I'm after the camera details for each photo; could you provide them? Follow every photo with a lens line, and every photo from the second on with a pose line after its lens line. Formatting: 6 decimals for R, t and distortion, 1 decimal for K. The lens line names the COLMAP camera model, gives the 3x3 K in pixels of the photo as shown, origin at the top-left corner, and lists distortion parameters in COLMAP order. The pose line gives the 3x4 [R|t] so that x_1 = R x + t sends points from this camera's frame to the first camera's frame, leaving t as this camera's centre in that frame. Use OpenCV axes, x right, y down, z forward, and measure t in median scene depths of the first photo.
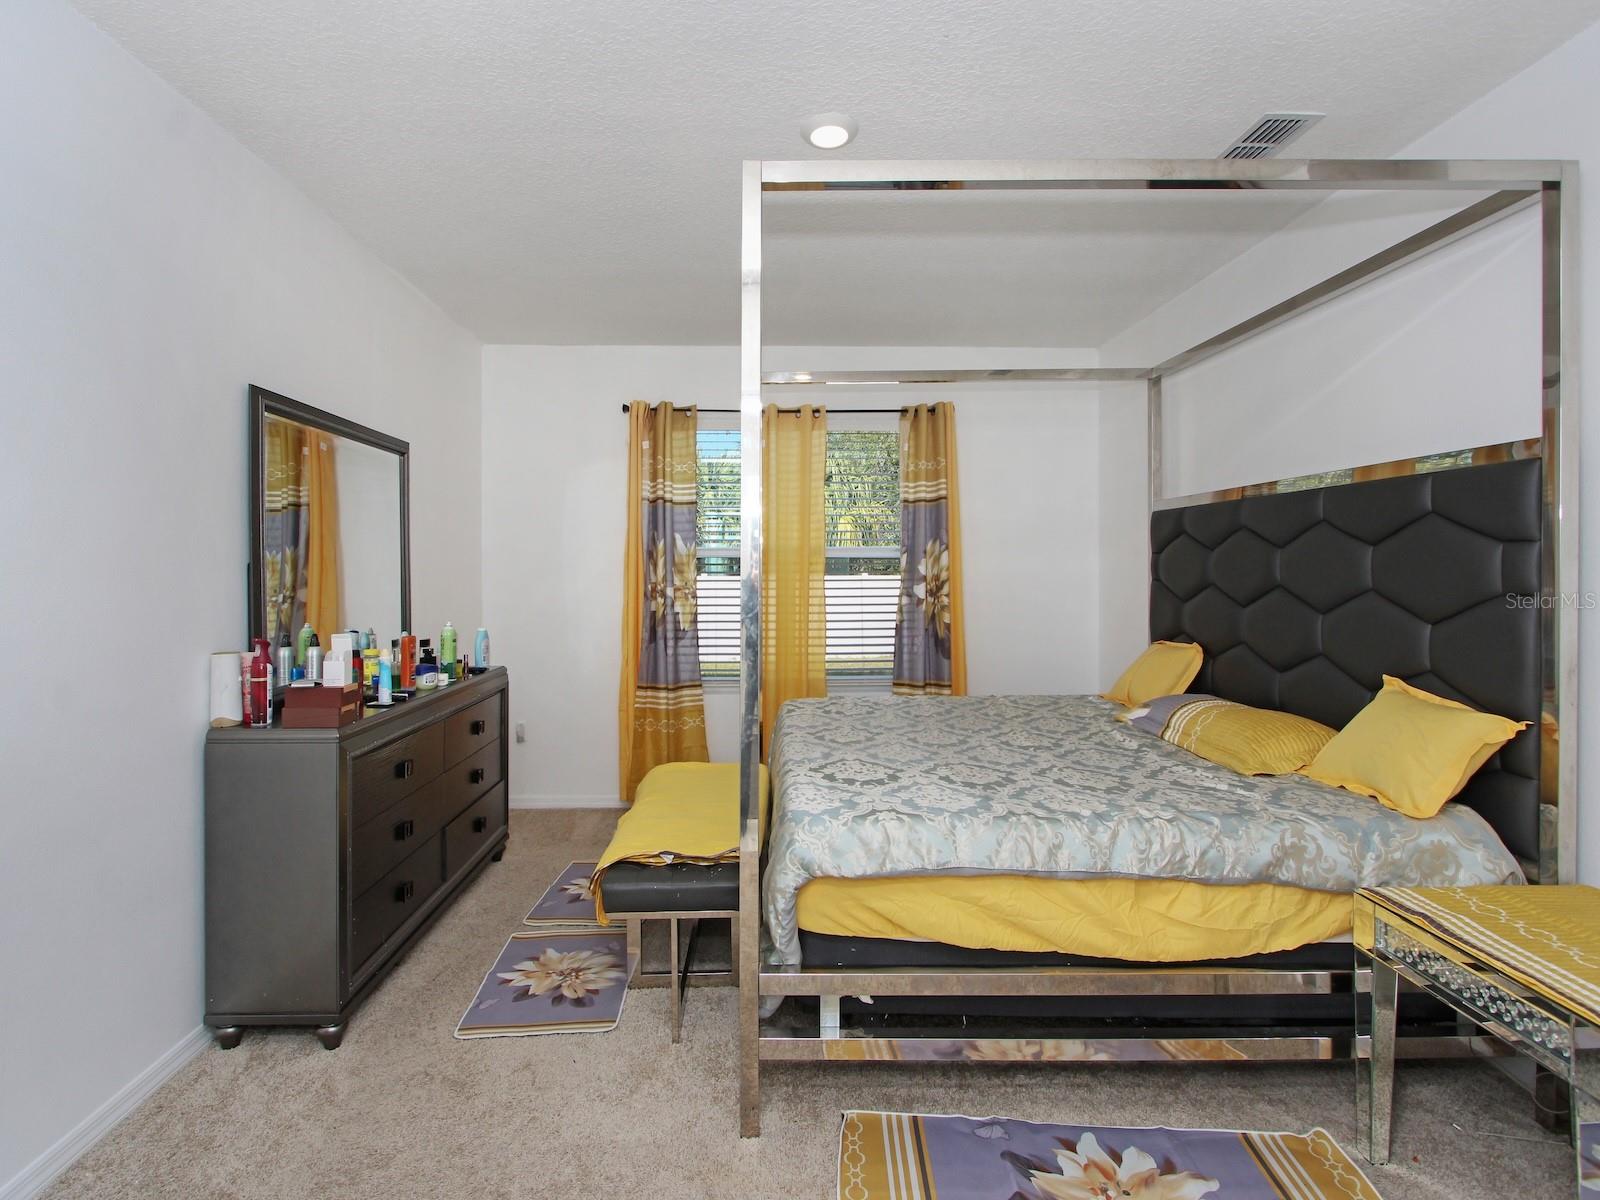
lens RADIAL K [[792.4, 0, 797.5], [0, 792.4, 591.1], [0, 0, 1]] dist [-0.001287, -0.000370]
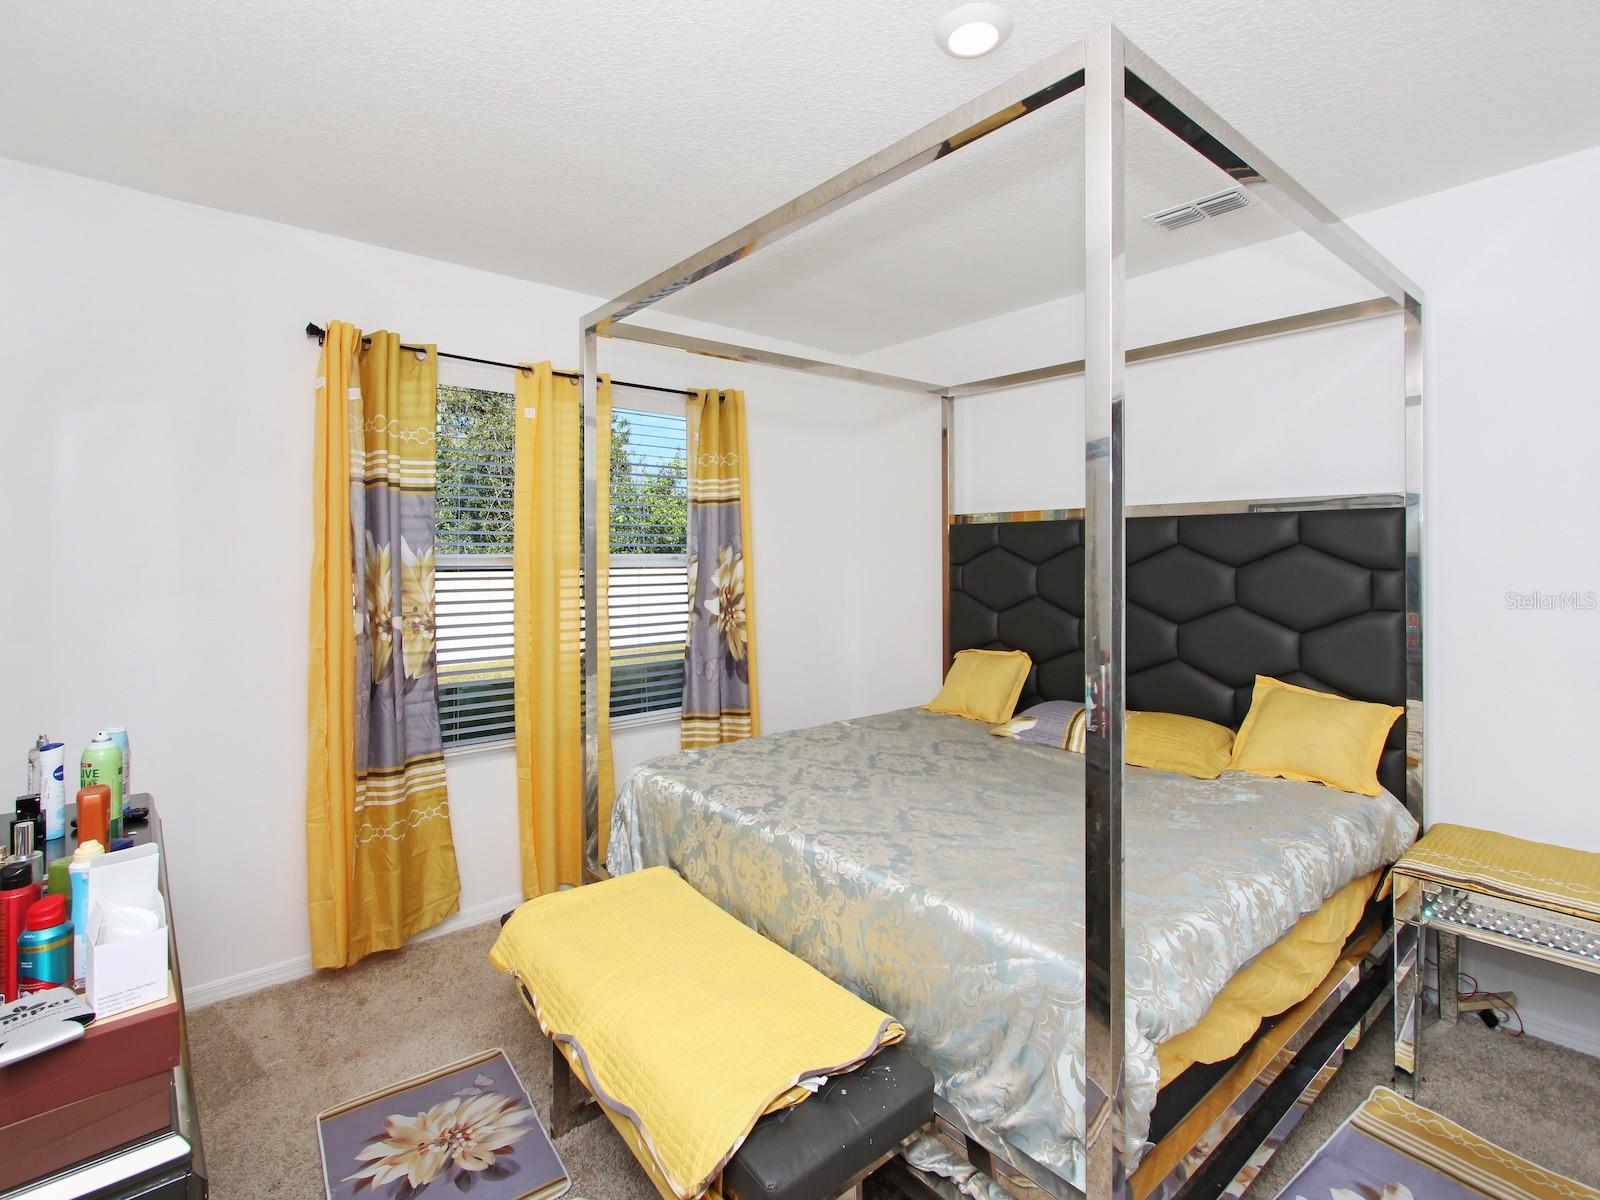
lens RADIAL K [[780.3, 0, 759.7], [0, 780.3, 564.5], [0, 0, 1]] dist [-0.002887, -0.001736]
pose [[0.776933, -0.005531, 0.629559, -0.337014], [0.017227, 0.999774, -0.012476, -0.034241], [-0.629348, 0.020538, 0.776852, 0.313186]]
